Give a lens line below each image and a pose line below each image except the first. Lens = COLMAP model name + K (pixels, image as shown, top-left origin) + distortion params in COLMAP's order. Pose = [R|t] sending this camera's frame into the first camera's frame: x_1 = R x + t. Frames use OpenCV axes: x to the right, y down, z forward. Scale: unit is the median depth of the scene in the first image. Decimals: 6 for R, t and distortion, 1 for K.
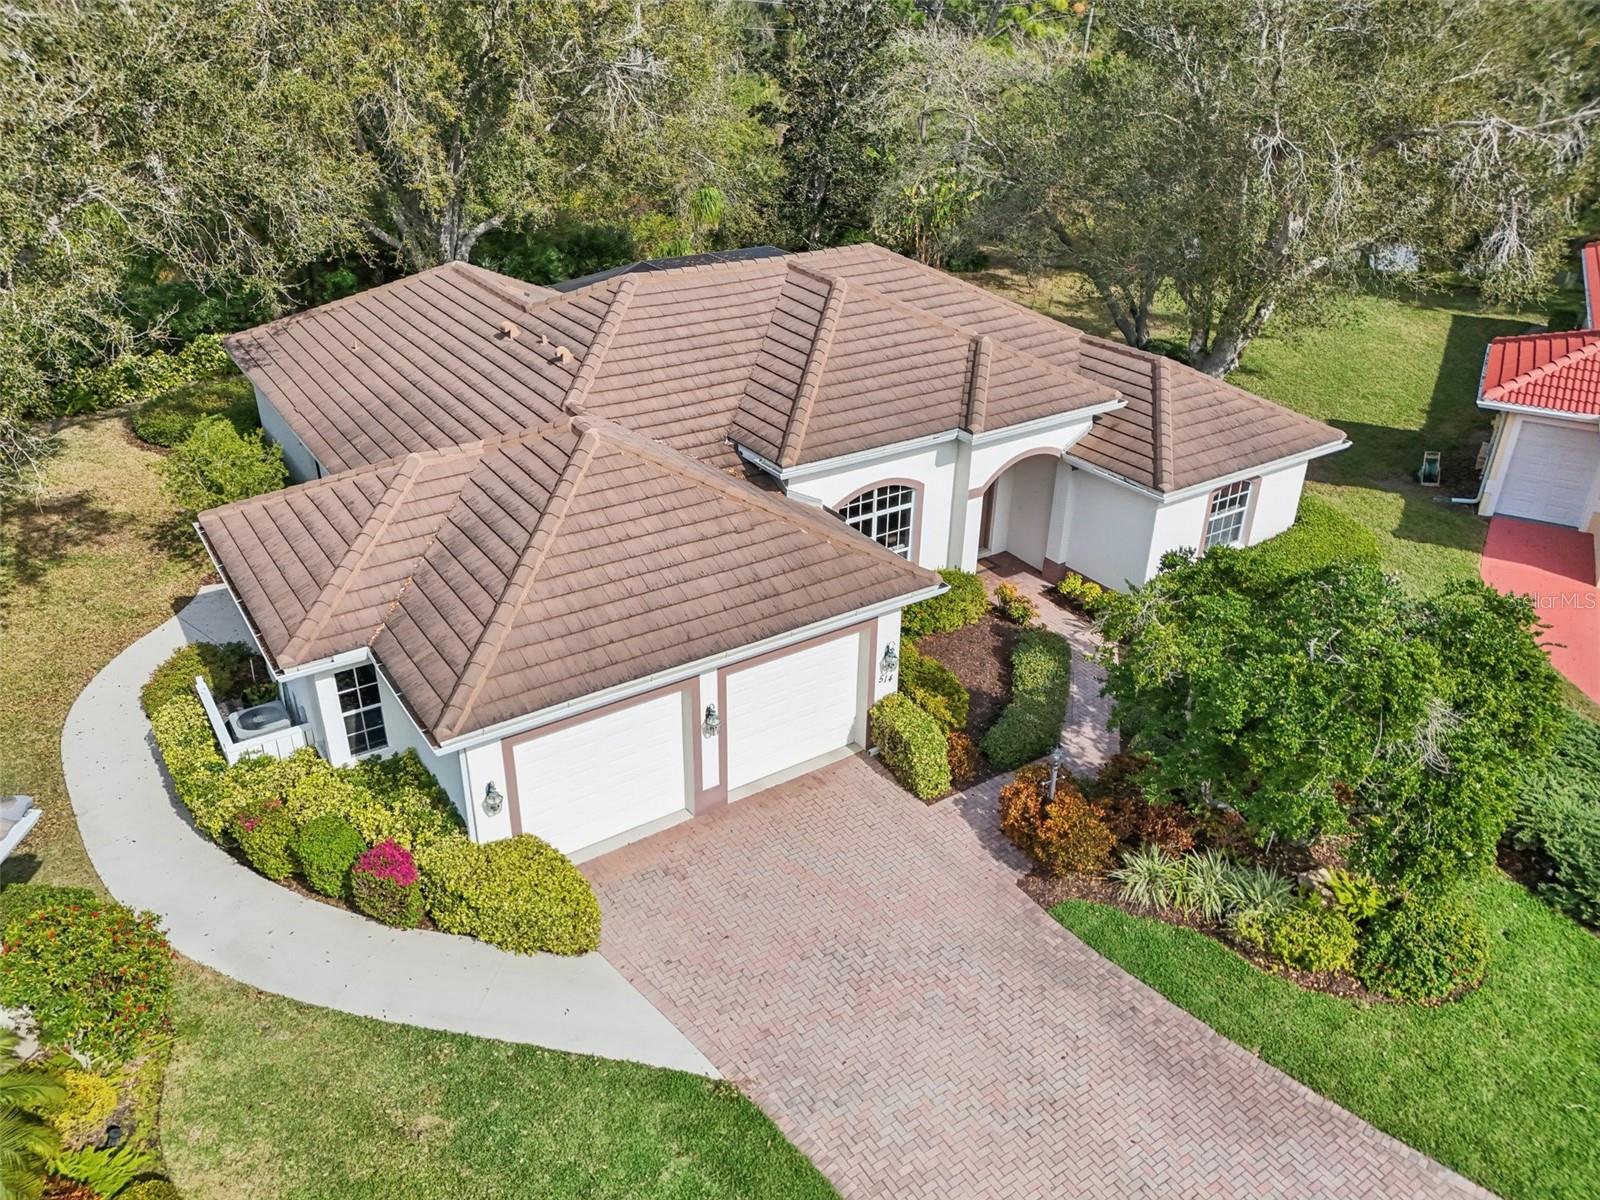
lens RADIAL K [[1185.4, 0, 800.0], [0, 1185.4, 600.0], [0, 0, 1]] dist [0.096396, -0.106270]
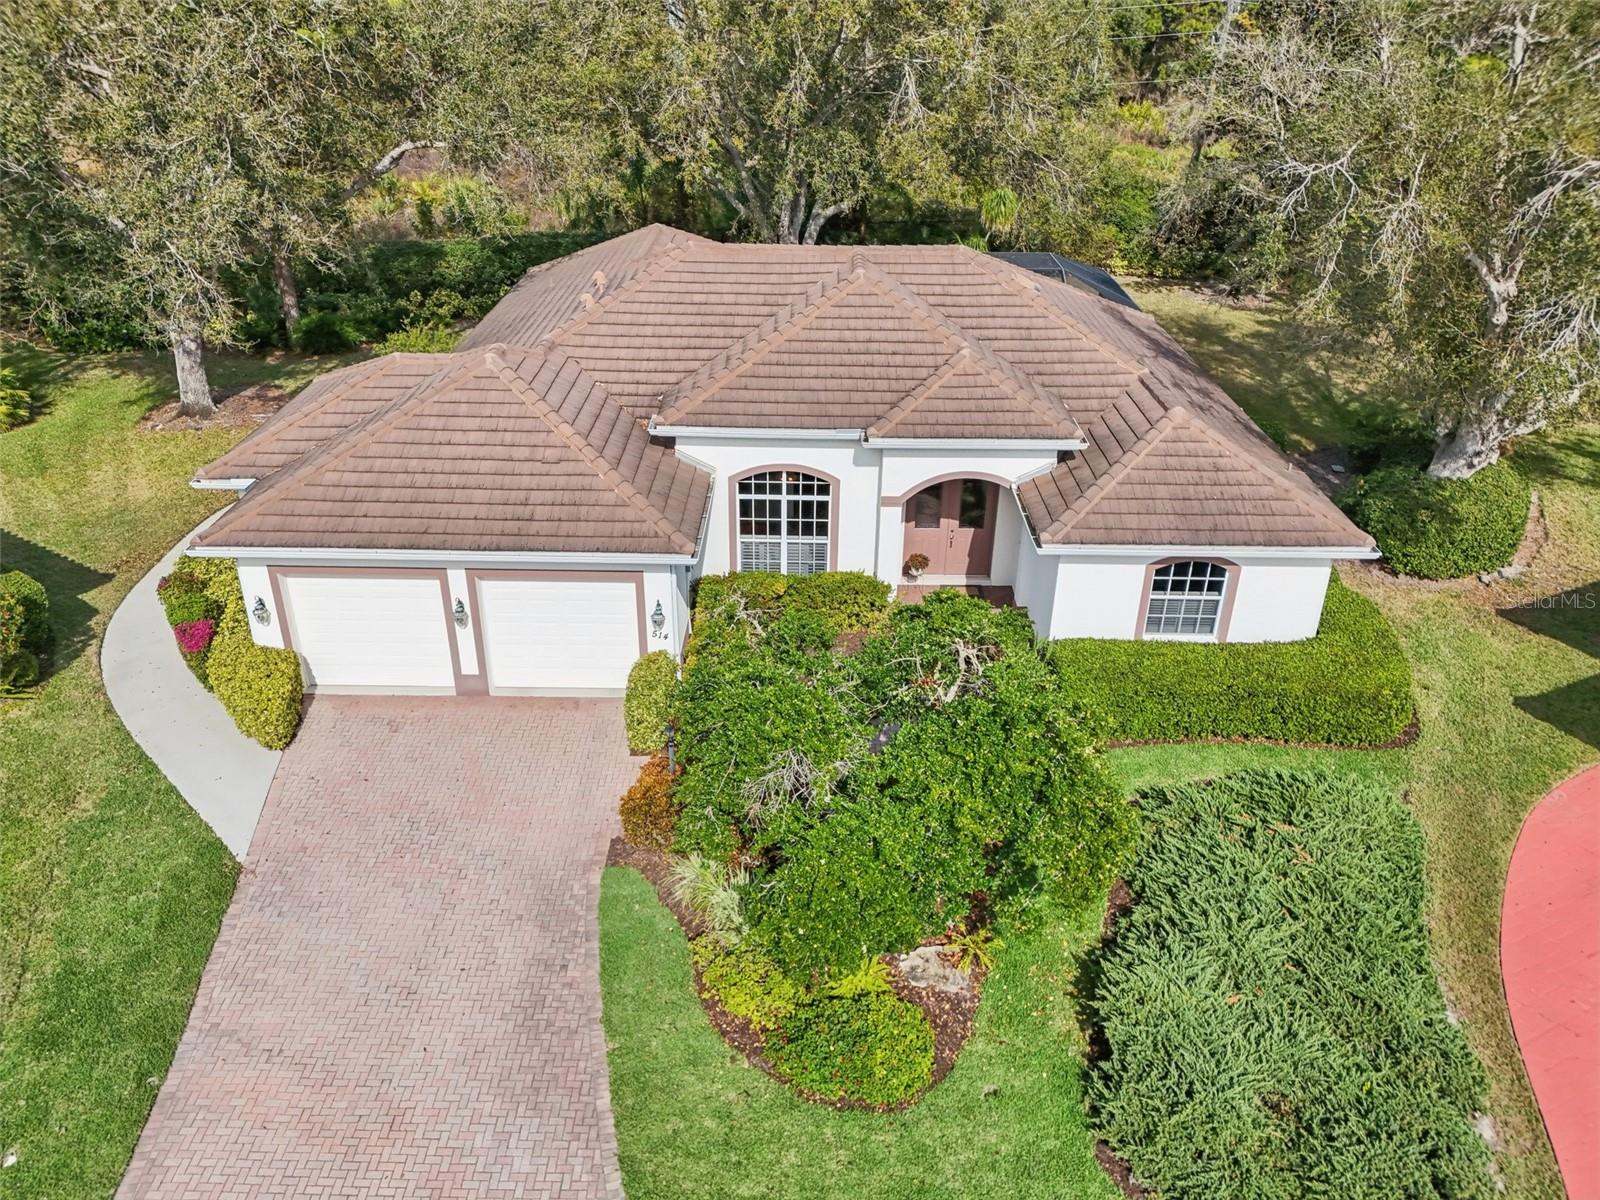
lens RADIAL K [[1185.4, 0, 800.0], [0, 1185.4, 600.0], [0, 0, 1]] dist [0.096396, -0.106270]
pose [[0.819909, 0.260986, -0.509545, 0.645059], [-0.264603, 0.962029, 0.066973, -0.061555], [0.507676, 0.079916, 0.857834, 0.142990]]
